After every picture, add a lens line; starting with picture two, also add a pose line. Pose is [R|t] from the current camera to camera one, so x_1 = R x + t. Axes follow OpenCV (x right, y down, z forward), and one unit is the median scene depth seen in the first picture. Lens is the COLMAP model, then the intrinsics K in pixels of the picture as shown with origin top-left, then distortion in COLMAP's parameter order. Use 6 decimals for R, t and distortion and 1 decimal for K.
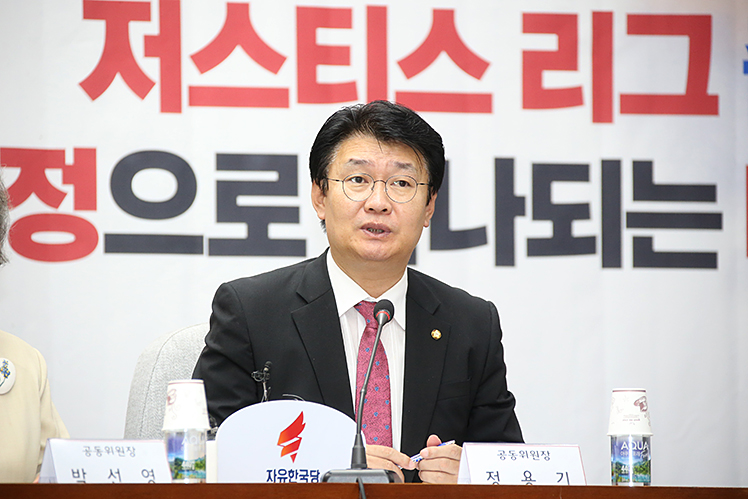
lens RADIAL K [[4319.7, 0, 362.0], [0, 4319.7, 268.3], [0, 0, 1]] dist [1.839734, 4.316346]
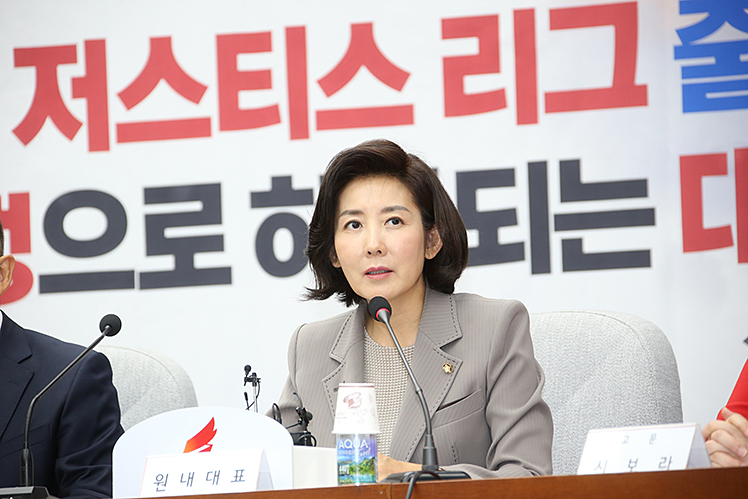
lens RADIAL K [[4319.7, 0, 362.0], [0, 4319.7, 268.3], [0, 0, 1]] dist [1.839734, 4.316346]
pose [[0.857650, -0.064103, -0.510222, 0.515369], [0.066690, 0.997686, -0.013245, 0.008856], [0.509890, -0.022667, 0.859941, 0.152023]]
